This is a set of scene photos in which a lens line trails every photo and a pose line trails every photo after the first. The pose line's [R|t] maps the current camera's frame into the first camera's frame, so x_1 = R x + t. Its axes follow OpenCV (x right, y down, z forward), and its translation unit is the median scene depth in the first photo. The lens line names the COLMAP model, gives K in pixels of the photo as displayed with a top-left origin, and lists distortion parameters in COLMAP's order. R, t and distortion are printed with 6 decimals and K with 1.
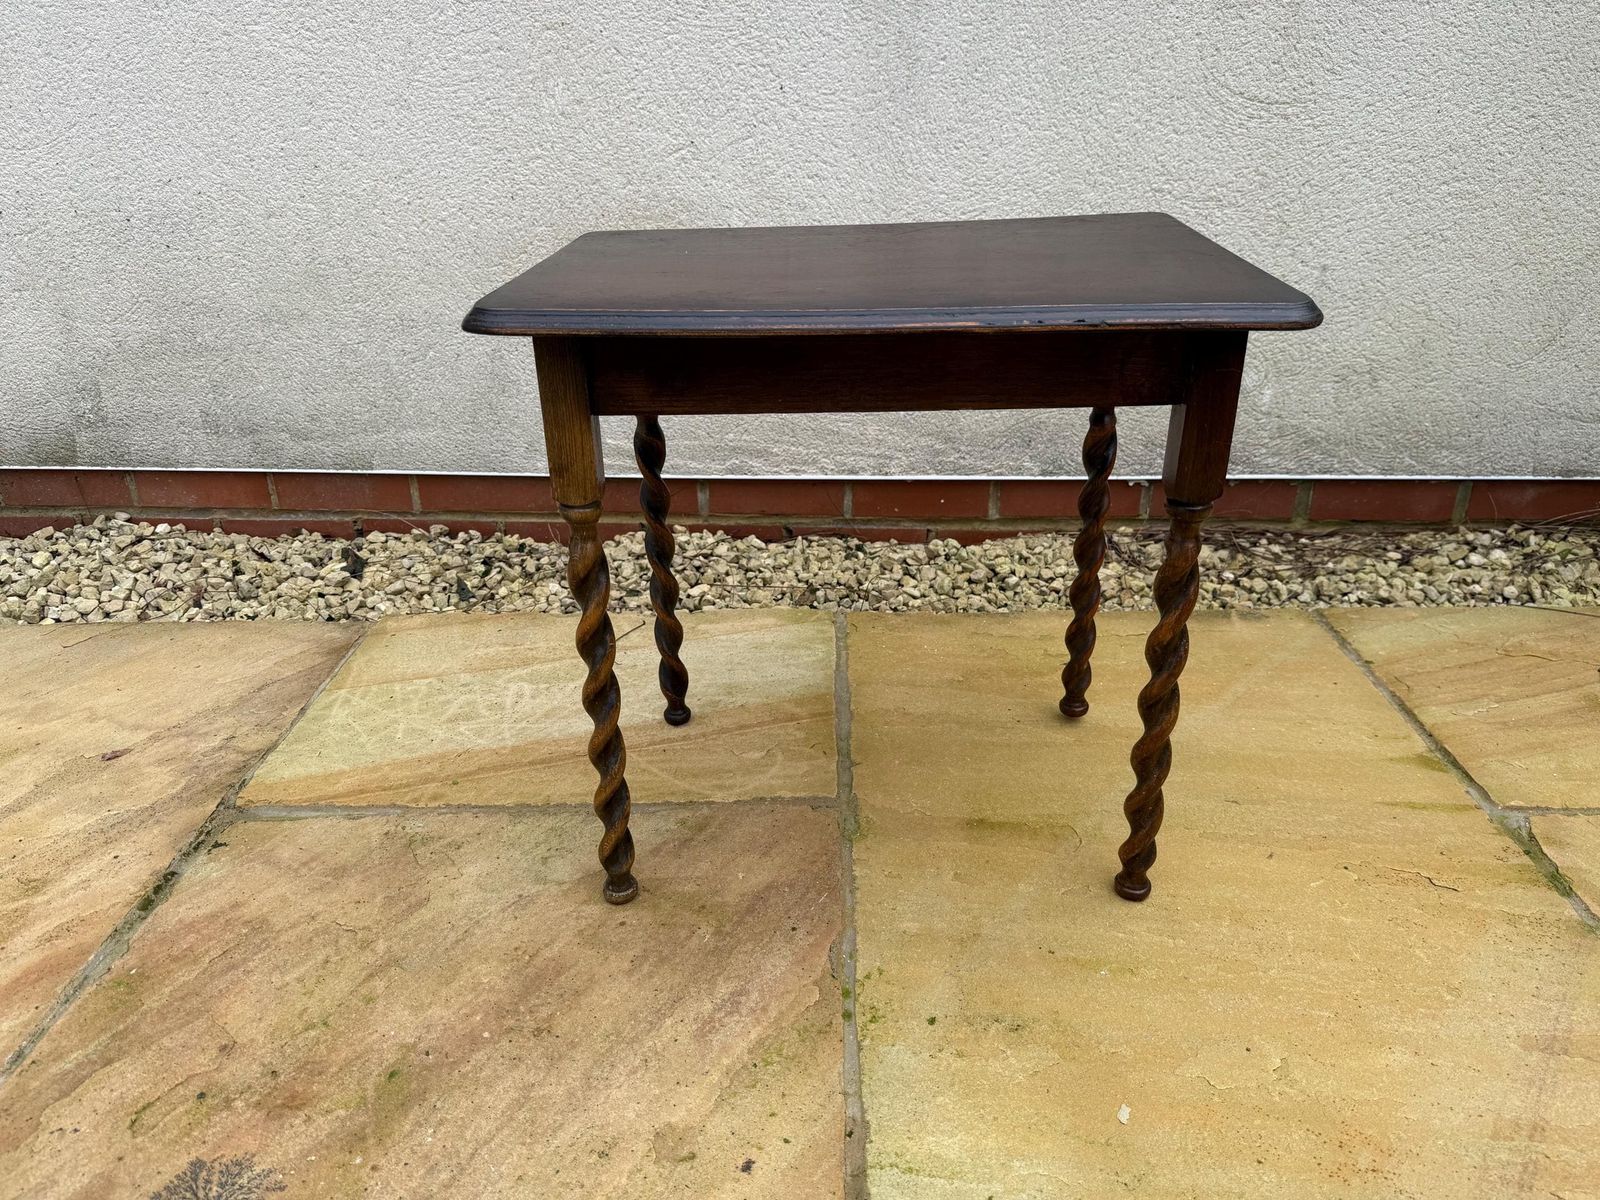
lens RADIAL K [[1140.6, 0, 806.9], [0, 1140.6, 612.3], [0, 0, 1]] dist [0.011900, -0.025171]
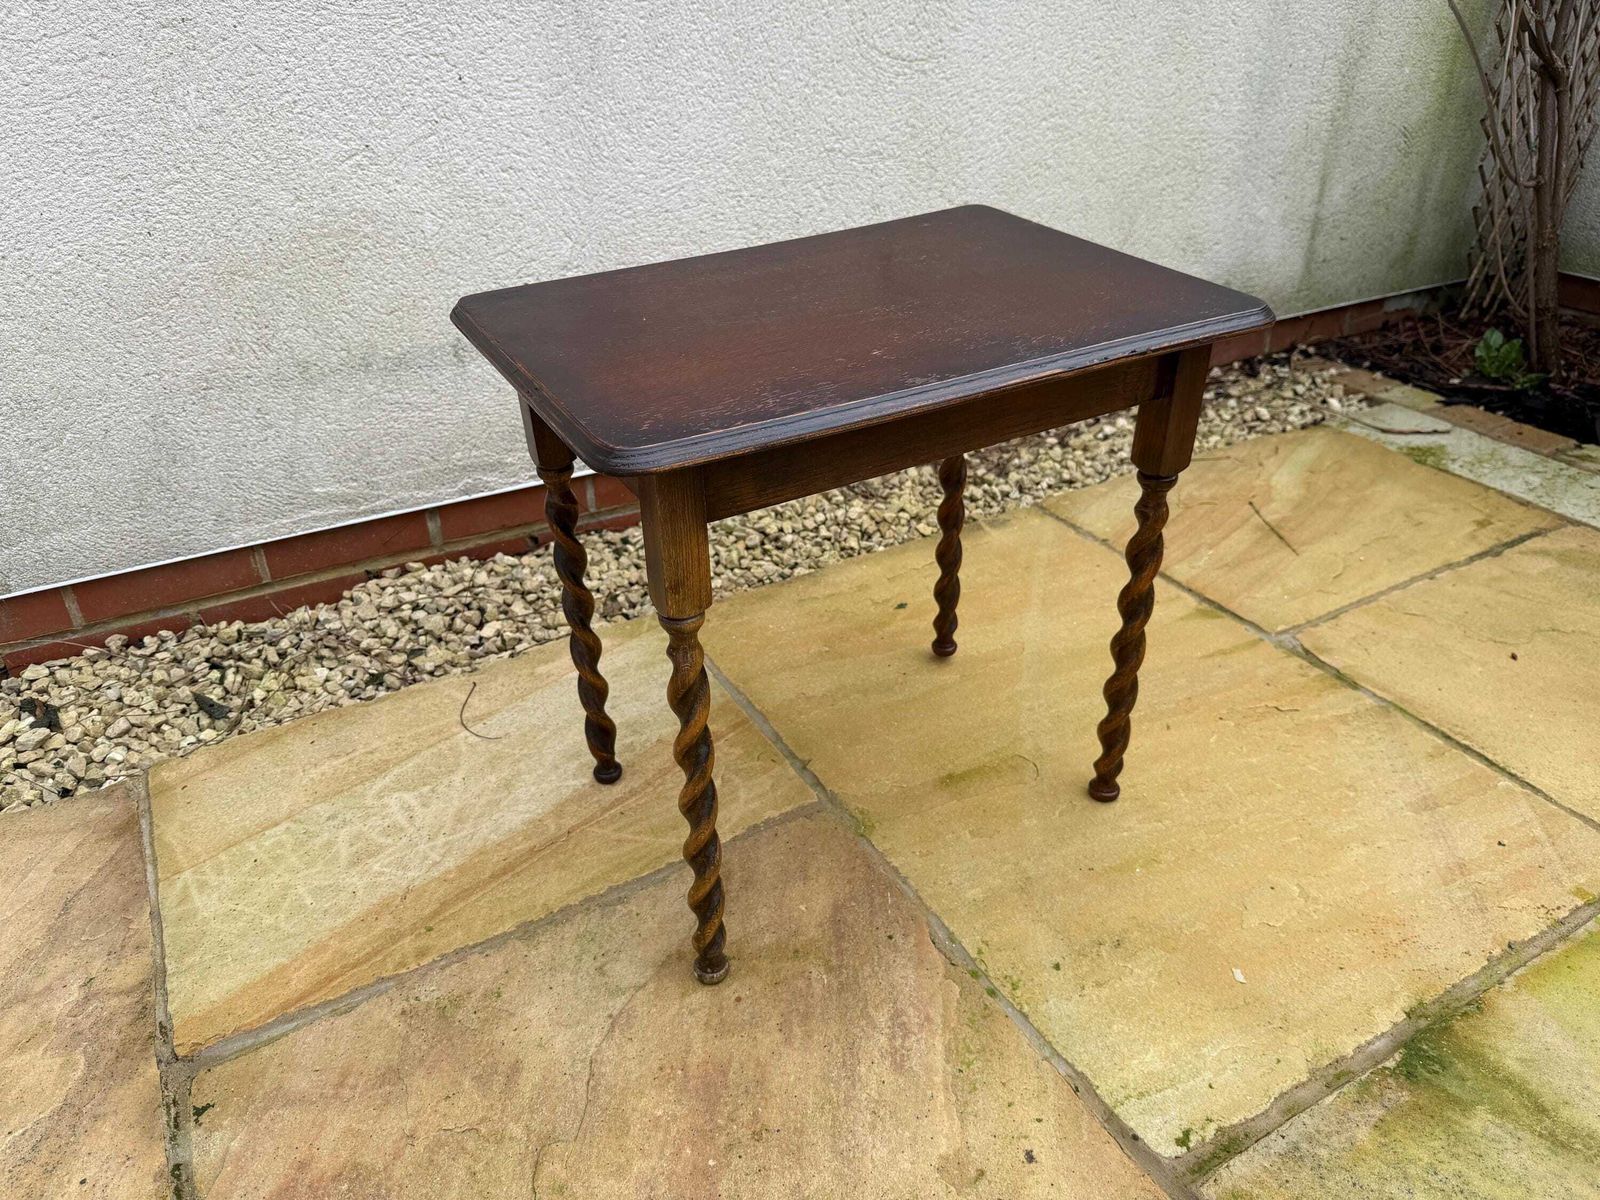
lens RADIAL K [[1148.2, 0, 802.1], [0, 1148.2, 594.6], [0, 0, 1]] dist [-0.003447, -0.008093]
pose [[0.866900, -0.261924, 0.424122, -0.363719], [0.229696, 0.965011, 0.126463, -0.147441], [-0.442406, -0.012212, 0.896732, 0.069174]]
